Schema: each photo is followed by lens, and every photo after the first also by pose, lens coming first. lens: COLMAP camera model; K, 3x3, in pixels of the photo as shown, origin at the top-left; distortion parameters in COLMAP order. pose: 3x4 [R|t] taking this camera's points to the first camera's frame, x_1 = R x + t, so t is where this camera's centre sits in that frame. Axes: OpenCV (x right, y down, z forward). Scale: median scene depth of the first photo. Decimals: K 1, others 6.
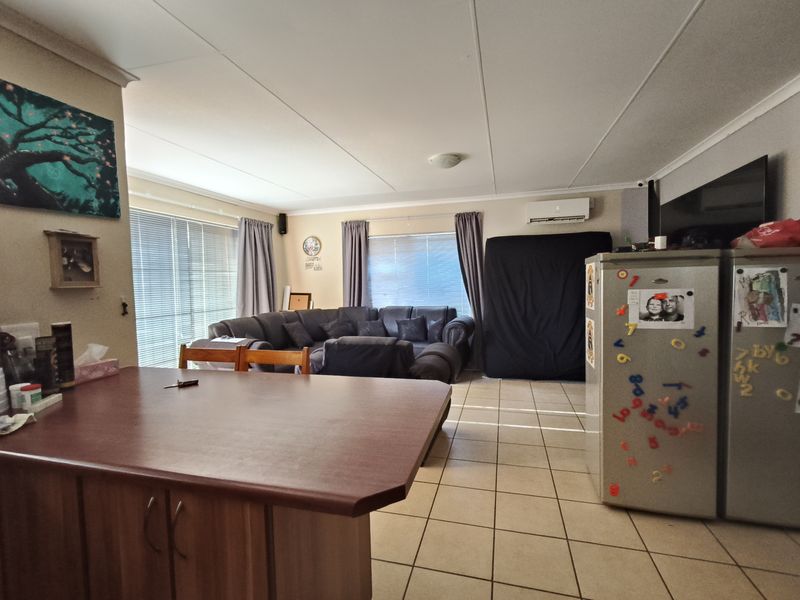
lens RADIAL K [[375.2, 0, 400.0], [0, 375.2, 300.0], [0, 0, 1]] dist [-0.000911, -0.000025]
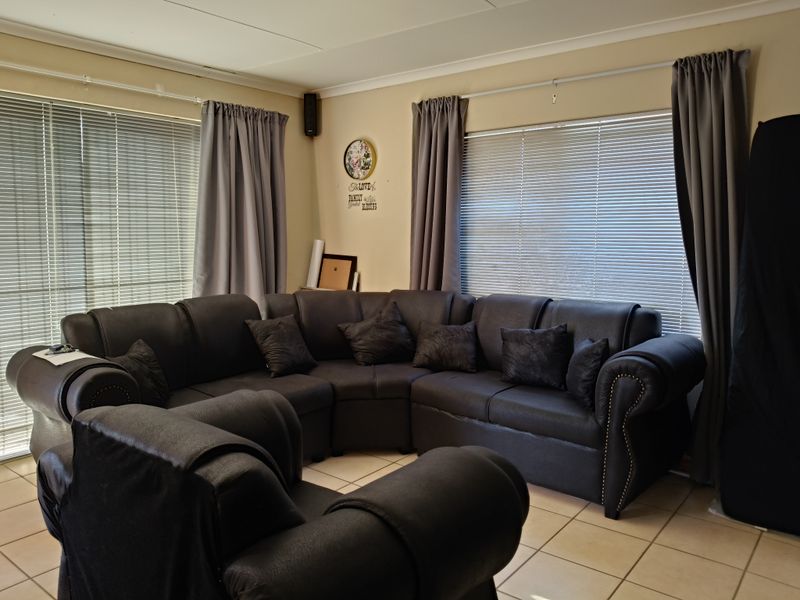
lens RADIAL K [[611.5, 0, 400.0], [0, 611.5, 300.0], [0, 0, 1]] dist [0.064310, -0.139192]
pose [[0.922508, 0.066622, -0.380185, 0.137062], [-0.043277, 0.996633, 0.069635, -0.021341], [0.383544, -0.047785, 0.922285, 0.303878]]
